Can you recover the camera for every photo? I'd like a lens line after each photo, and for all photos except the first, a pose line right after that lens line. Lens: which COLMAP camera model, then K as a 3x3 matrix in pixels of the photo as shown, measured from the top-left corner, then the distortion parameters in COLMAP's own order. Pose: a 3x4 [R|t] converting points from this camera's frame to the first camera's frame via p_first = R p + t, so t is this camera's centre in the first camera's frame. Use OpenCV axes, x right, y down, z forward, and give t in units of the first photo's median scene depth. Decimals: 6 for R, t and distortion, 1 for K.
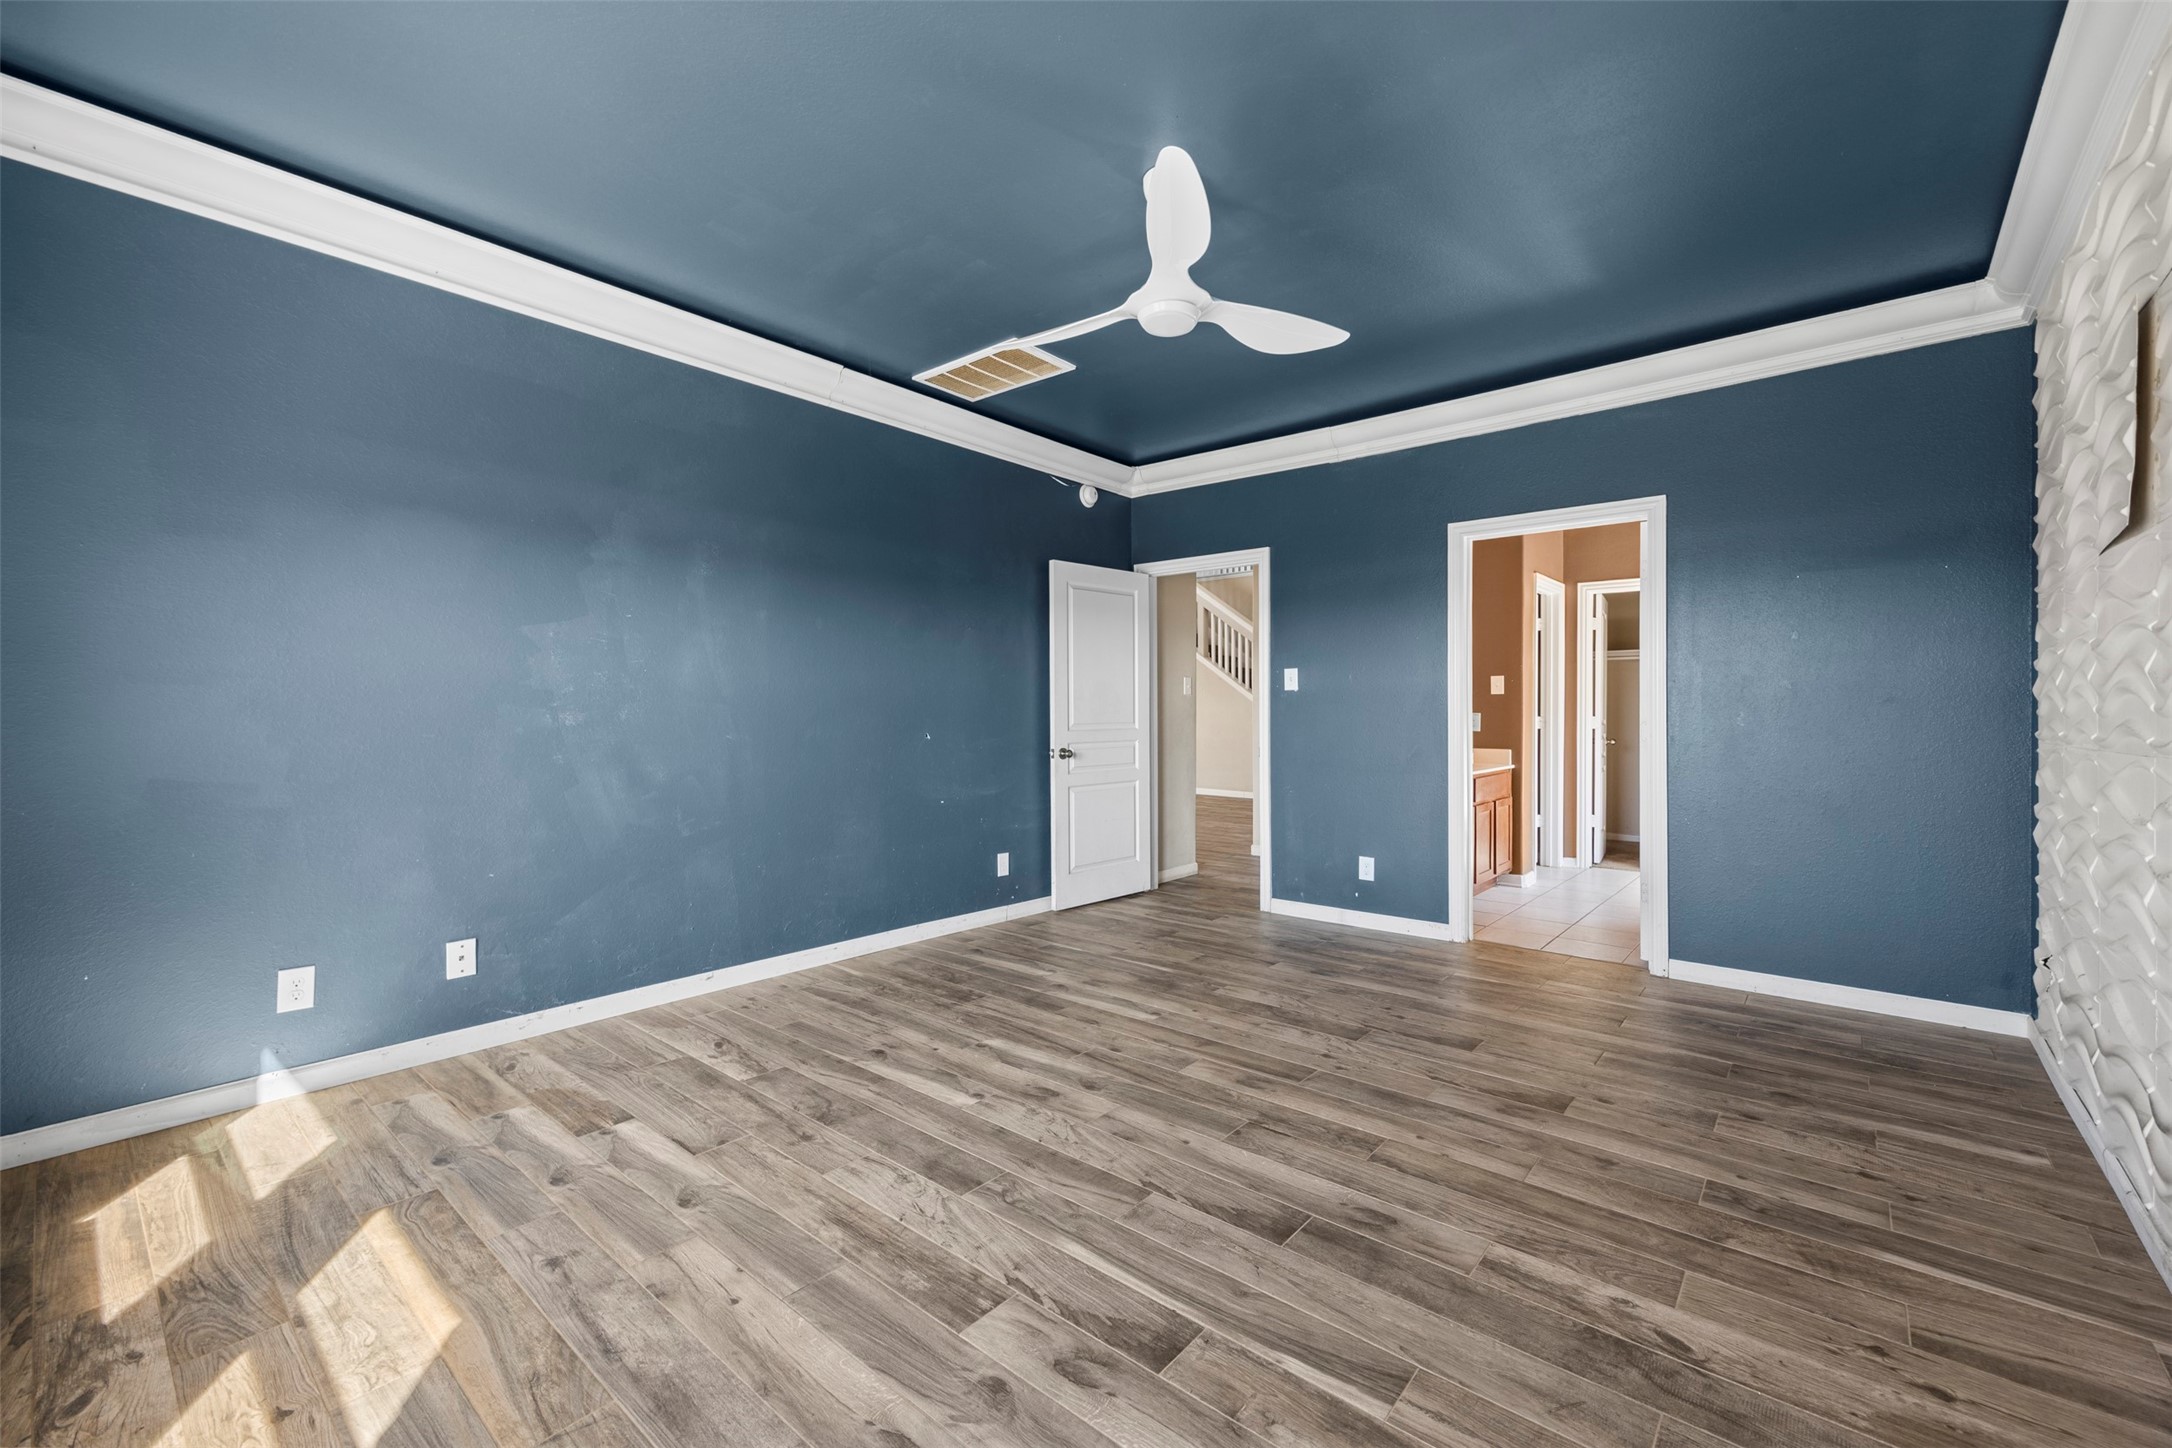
lens RADIAL K [[886.2, 0, 1071.6], [0, 886.2, 722.6], [0, 0, 1]] dist [0.003179, 0.000076]
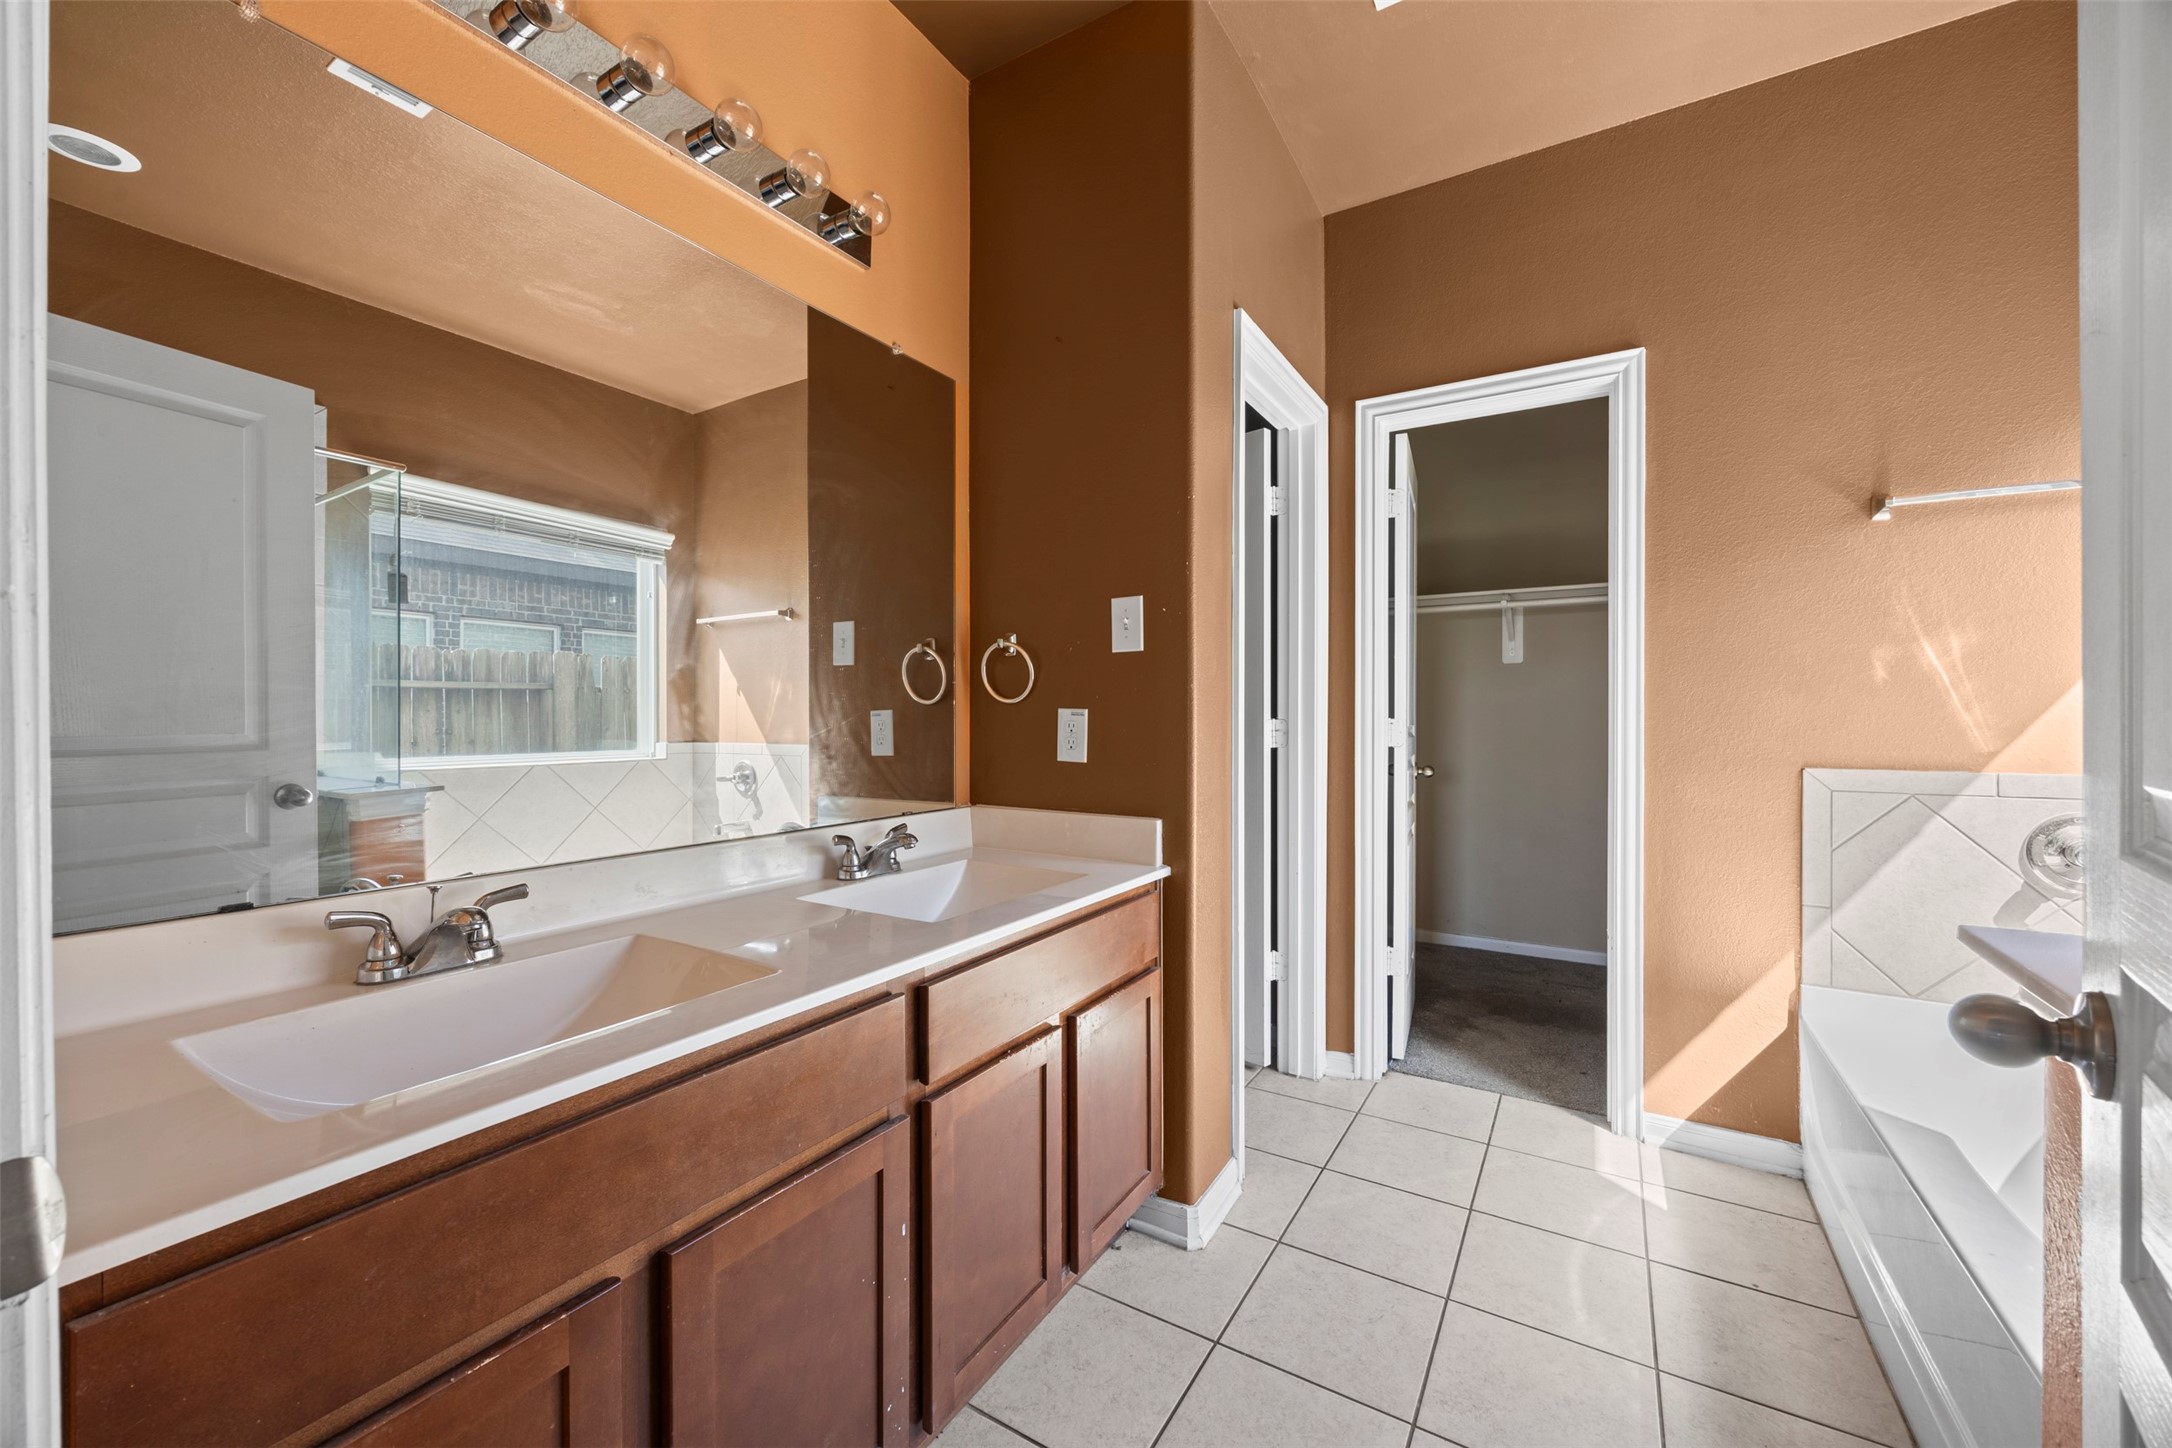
lens RADIAL K [[837.0, 0, 1094.6], [0, 837.0, 719.9], [0, 0, 1]] dist [0.000150, 0.000348]
pose [[0.982590, -0.001516, 0.185783, 0.375798], [0.001852, 0.999997, -0.001636, -0.005796], [-0.185780, 0.001952, 0.982589, 0.634684]]
